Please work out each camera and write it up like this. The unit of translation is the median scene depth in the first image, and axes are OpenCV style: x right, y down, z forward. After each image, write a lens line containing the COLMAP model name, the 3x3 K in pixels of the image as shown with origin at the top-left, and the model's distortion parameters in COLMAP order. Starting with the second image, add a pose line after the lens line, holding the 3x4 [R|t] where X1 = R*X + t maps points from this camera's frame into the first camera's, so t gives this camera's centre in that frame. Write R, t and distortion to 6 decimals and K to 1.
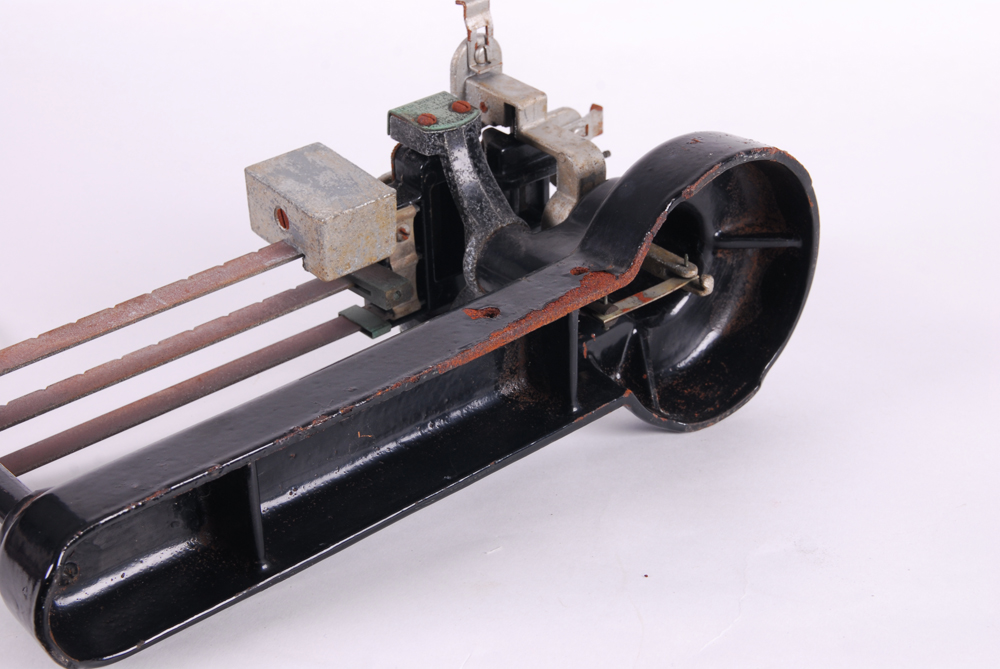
lens RADIAL K [[1775.6, 0, 500.4], [0, 1775.6, 334.5], [0, 0, 1]] dist [-0.139834, 0.000000]
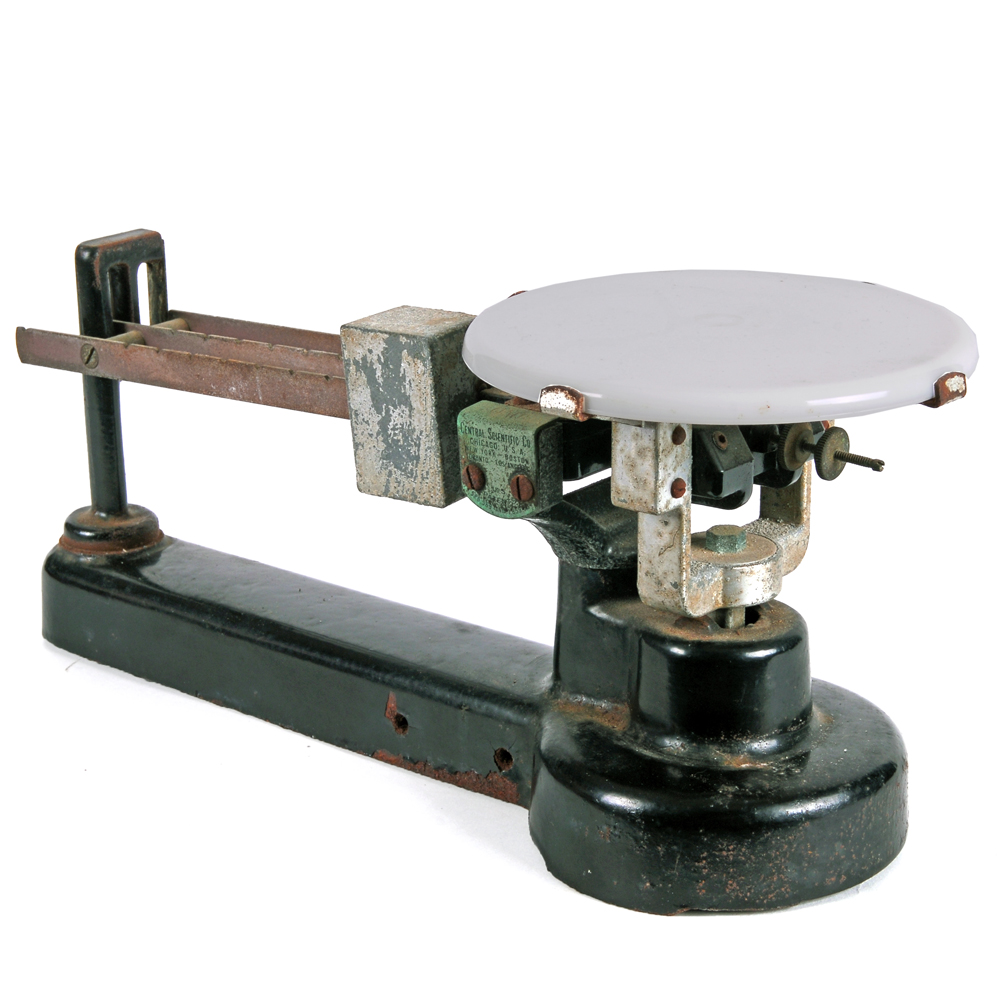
lens RADIAL K [[3601.7, 0, 499.5], [0, 3601.7, 502.0], [0, 0, 1]] dist [0.163961, 0.000000]
pose [[0.632326, 0.734892, -0.245147, 0.334002], [0.247618, 0.108117, 0.962806, -1.531844], [0.734064, -0.669510, -0.113607, 1.150803]]
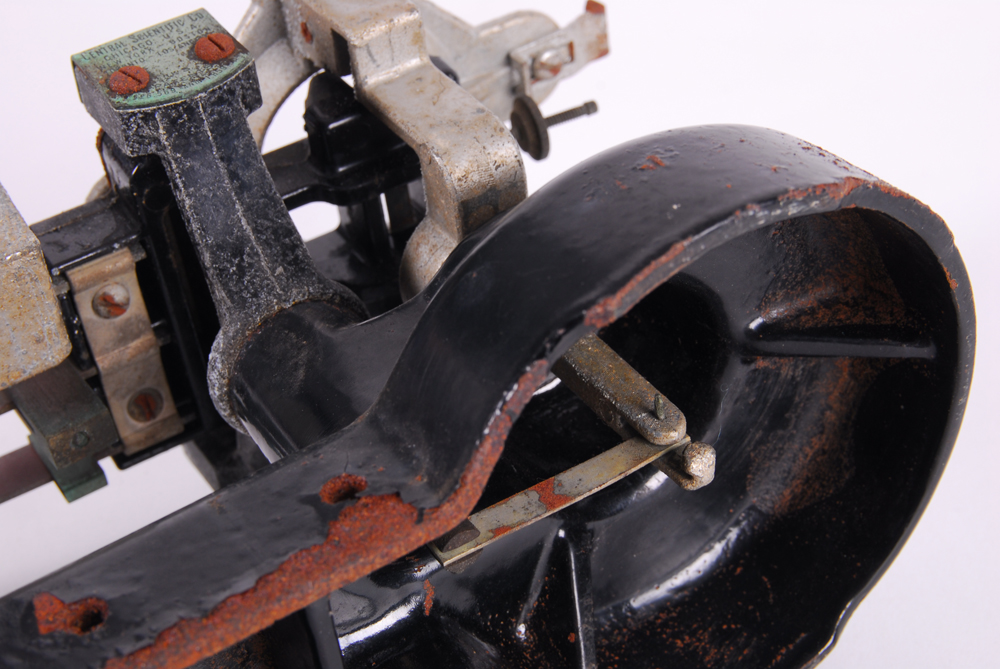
lens RADIAL K [[1775.6, 0, 499.4], [0, 1775.6, 333.6], [0, 0, 1]] dist [-0.139834, 0.000000]
pose [[0.985705, 0.033397, -0.165139, 0.134243], [-0.011930, 0.991532, 0.129312, -0.114131], [0.168060, -0.125493, 0.977756, 0.537292]]
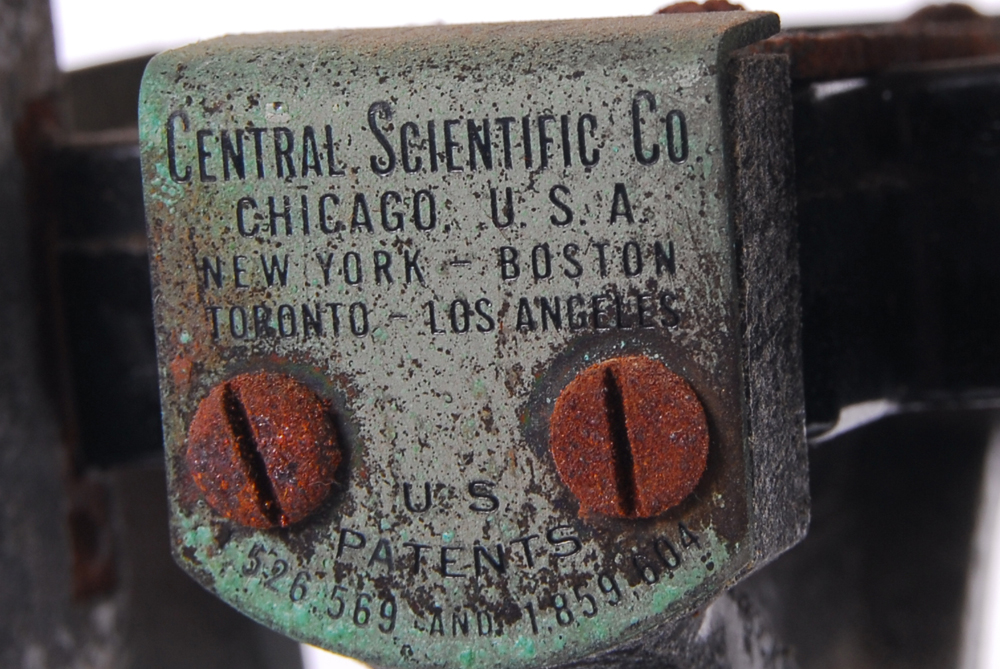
lens RADIAL K [[1775.6, 0, 501.7], [0, 1775.6, 332.1], [0, 0, 1]] dist [-0.139834, 0.000000]
pose [[0.799477, 0.594663, -0.084931, -0.022627], [-0.220820, 0.422429, 0.879086, -0.230283], [0.558637, -0.684054, 0.469036, 0.941561]]
